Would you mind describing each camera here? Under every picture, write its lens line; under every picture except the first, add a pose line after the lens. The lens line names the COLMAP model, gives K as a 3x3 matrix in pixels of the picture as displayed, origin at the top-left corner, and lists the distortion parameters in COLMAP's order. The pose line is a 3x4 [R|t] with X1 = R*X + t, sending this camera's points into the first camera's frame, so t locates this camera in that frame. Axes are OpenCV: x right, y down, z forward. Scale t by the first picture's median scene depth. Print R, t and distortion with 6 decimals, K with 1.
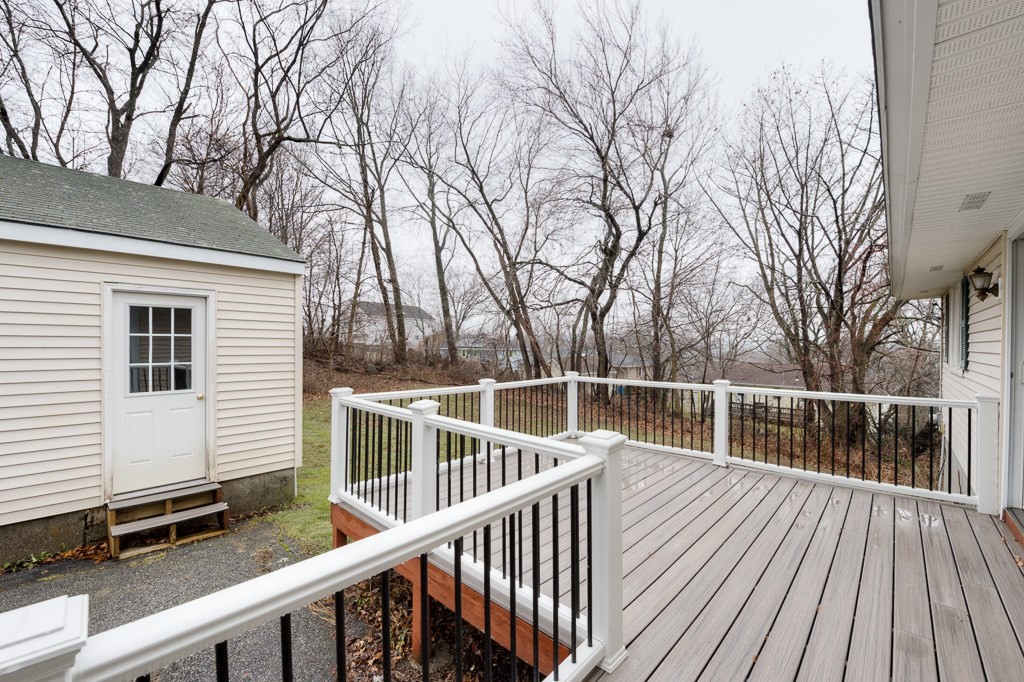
lens RADIAL K [[419.6, 0, 512.0], [0, 419.6, 341.0], [0, 0, 1]] dist [-0.015584, -0.000175]
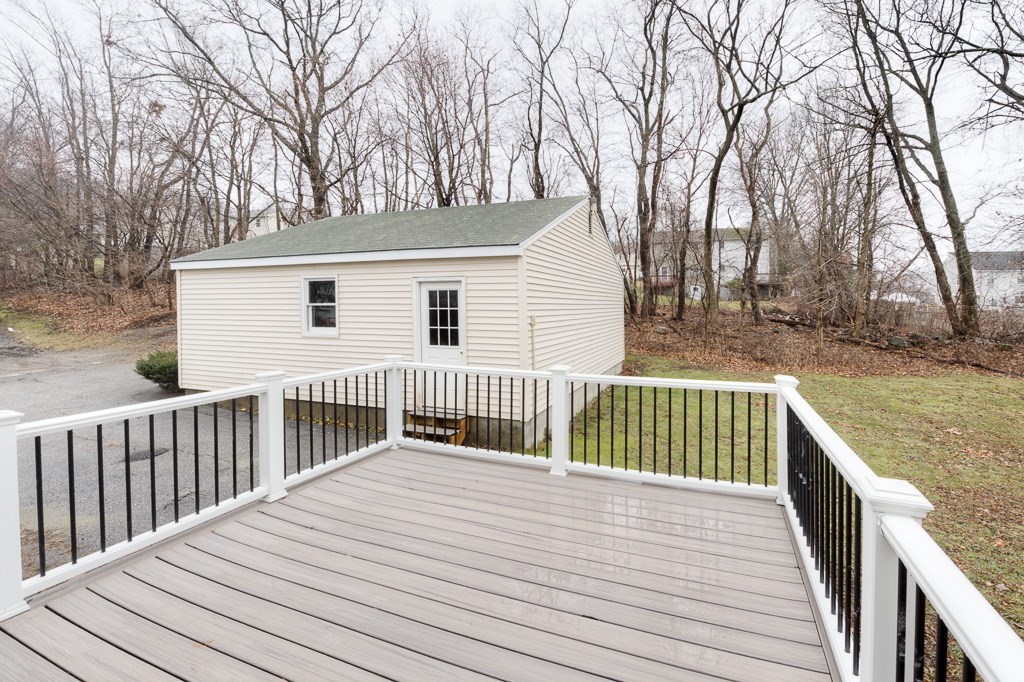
lens RADIAL K [[417.4, 0, 562.7], [0, 417.4, 313.1], [0, 0, 1]] dist [-0.000359, -0.000050]
pose [[0.400847, 0.008021, -0.916110, 0.176026], [0.004424, 0.999933, 0.010691, -0.003174], [0.916134, -0.008339, 0.400785, 0.190210]]
